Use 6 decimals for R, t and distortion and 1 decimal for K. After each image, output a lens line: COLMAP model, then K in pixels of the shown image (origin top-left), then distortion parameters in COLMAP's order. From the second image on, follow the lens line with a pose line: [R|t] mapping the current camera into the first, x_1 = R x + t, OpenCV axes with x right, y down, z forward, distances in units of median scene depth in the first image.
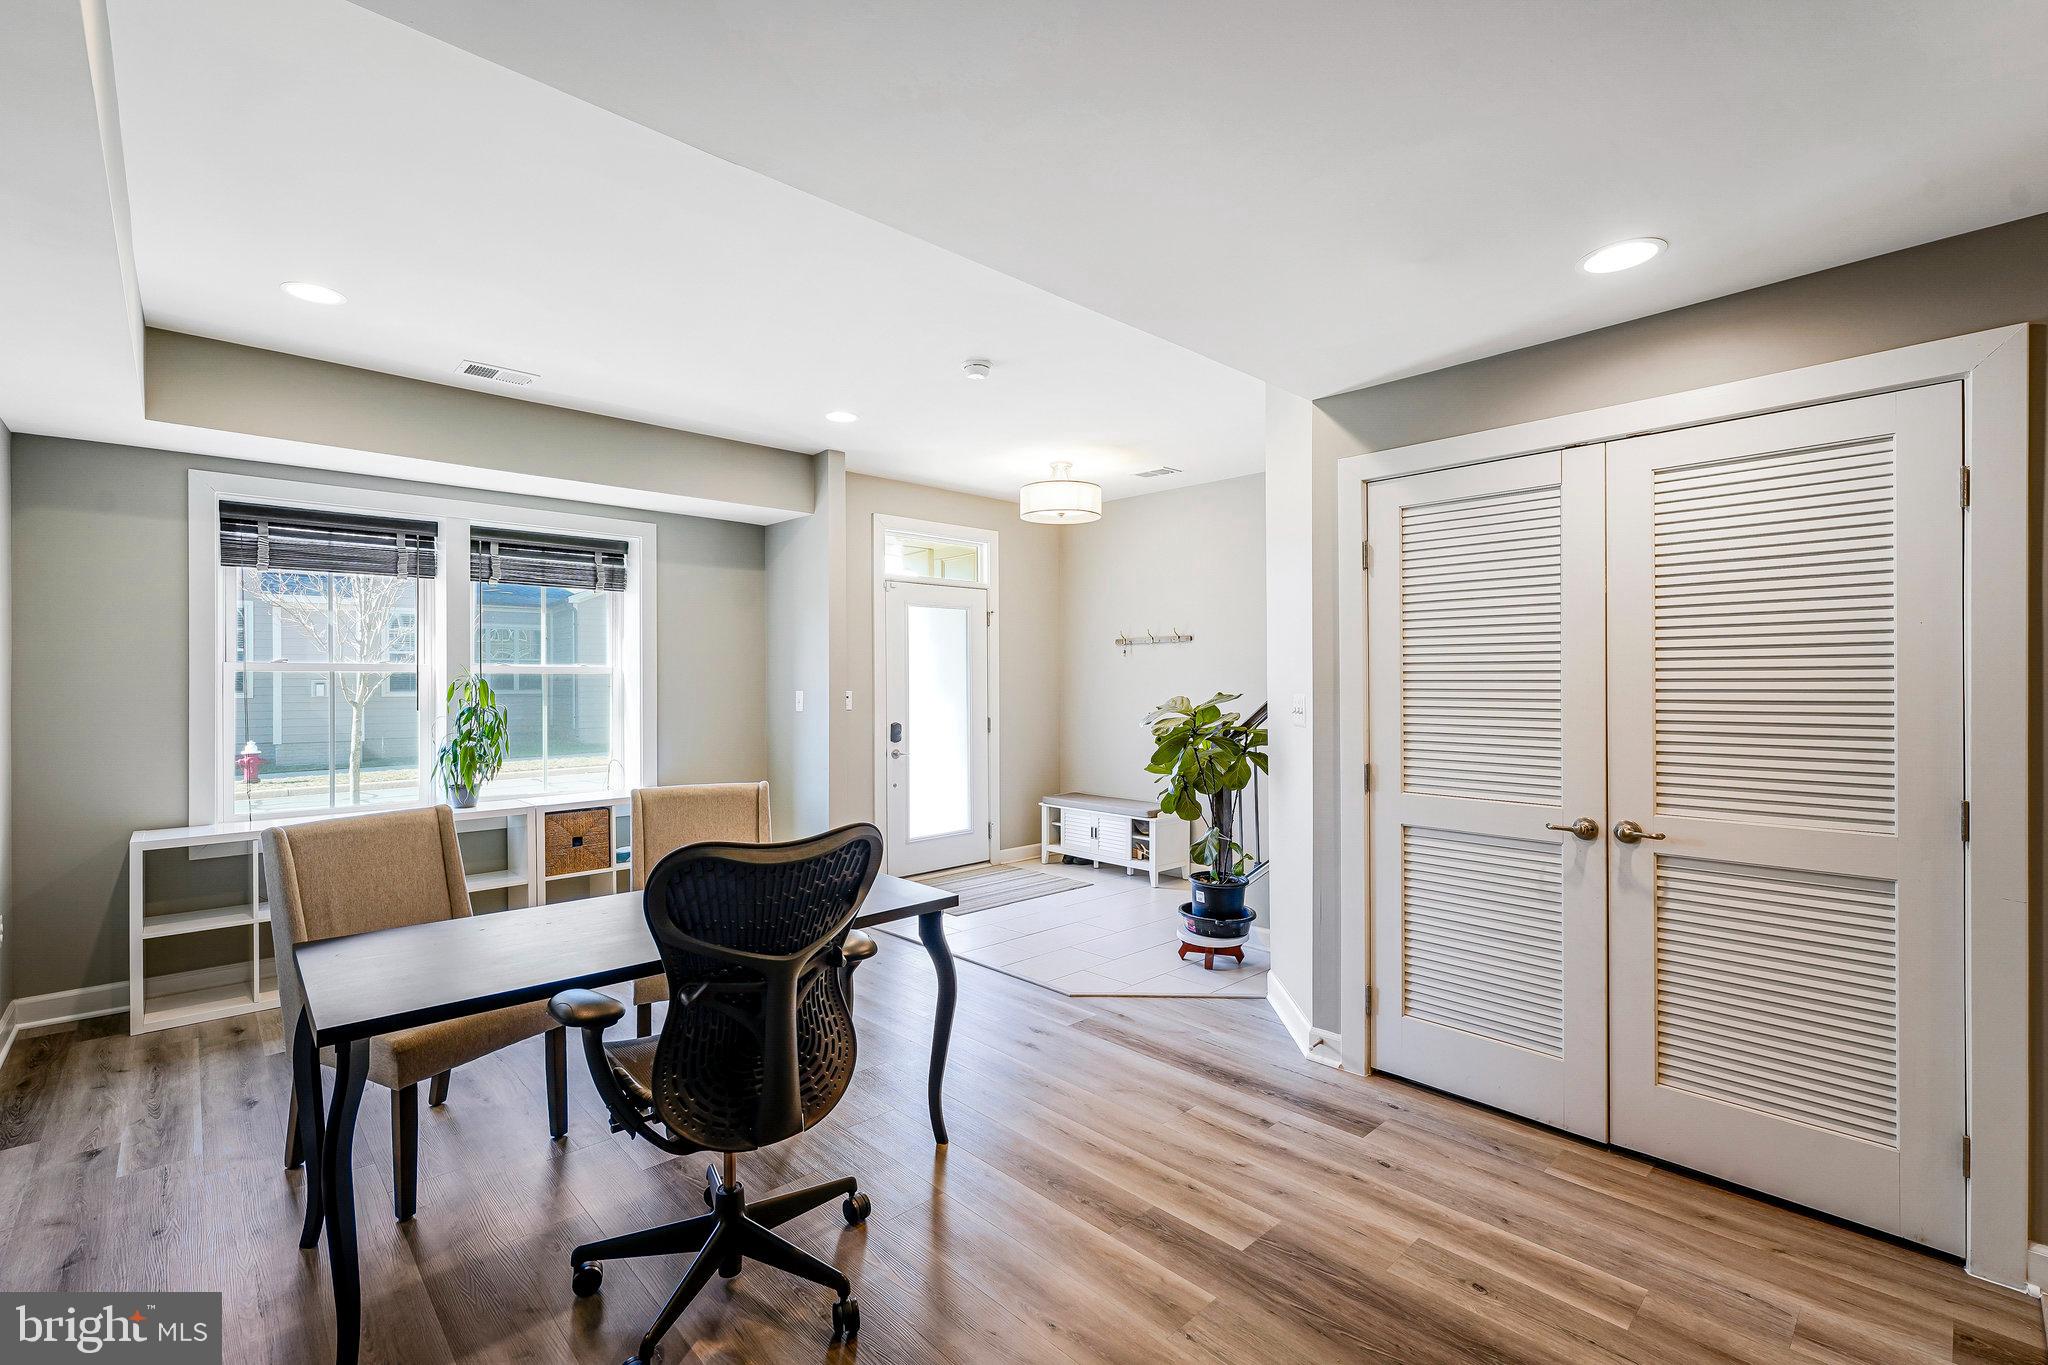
lens RADIAL K [[897.6, 0, 1019.4], [0, 897.6, 687.2], [0, 0, 1]] dist [-0.001100, 0.001256]
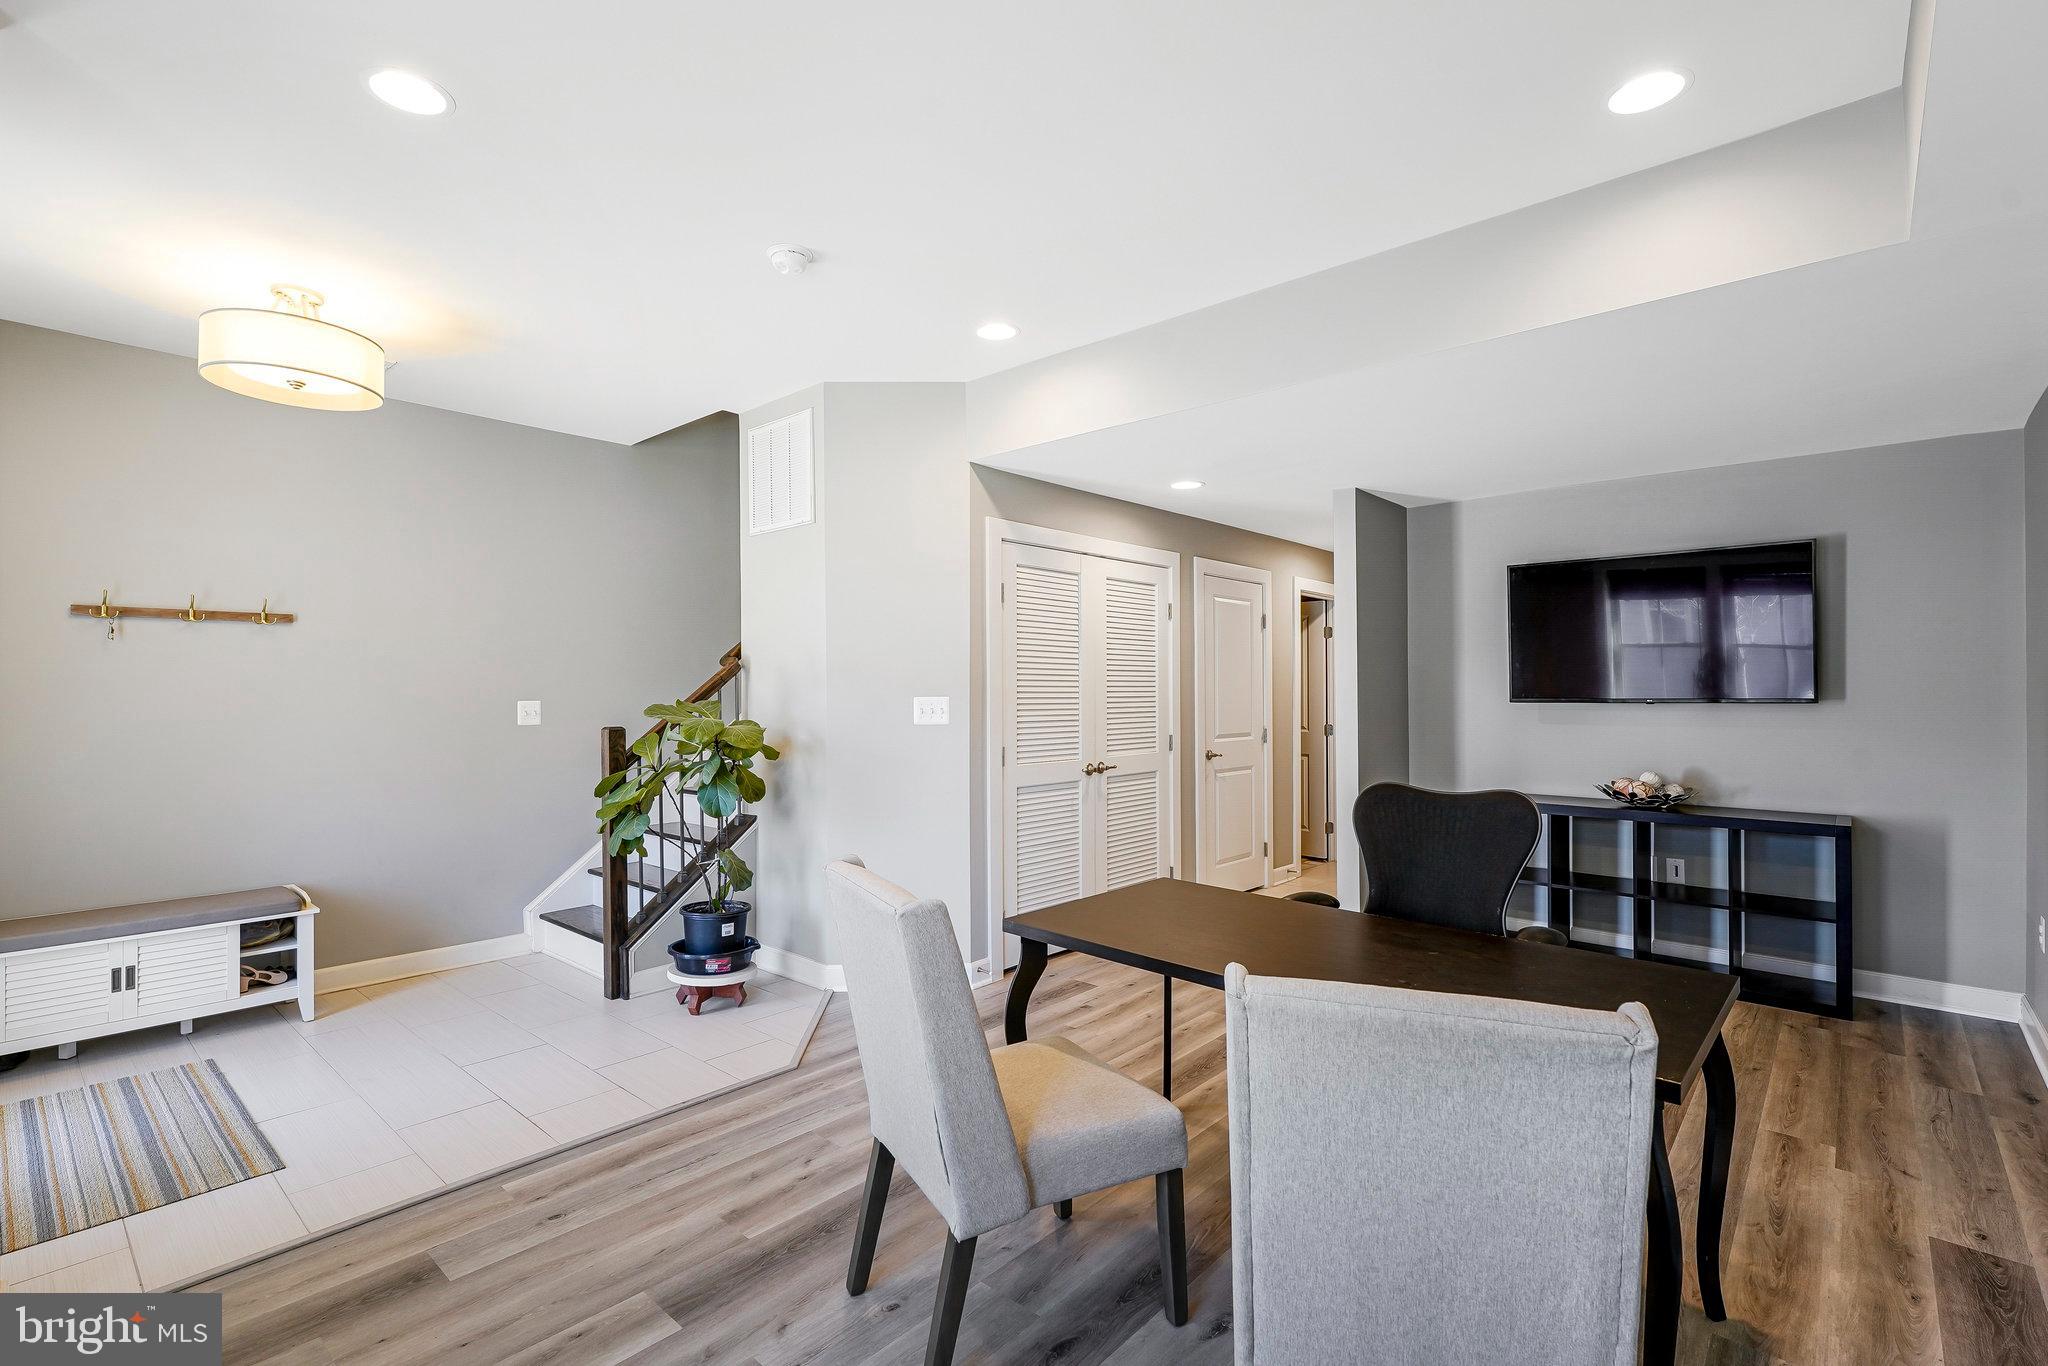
lens RADIAL K [[941.0, 0, 1025.8], [0, 941.0, 679.9], [0, 0, 1]] dist [-0.001182, -0.000142]
pose [[-0.093167, 0.015901, 0.995523, -1.075785], [0.008596, 0.999848, -0.015166, 0.006552], [-0.995613, 0.007144, -0.093290, 1.137946]]
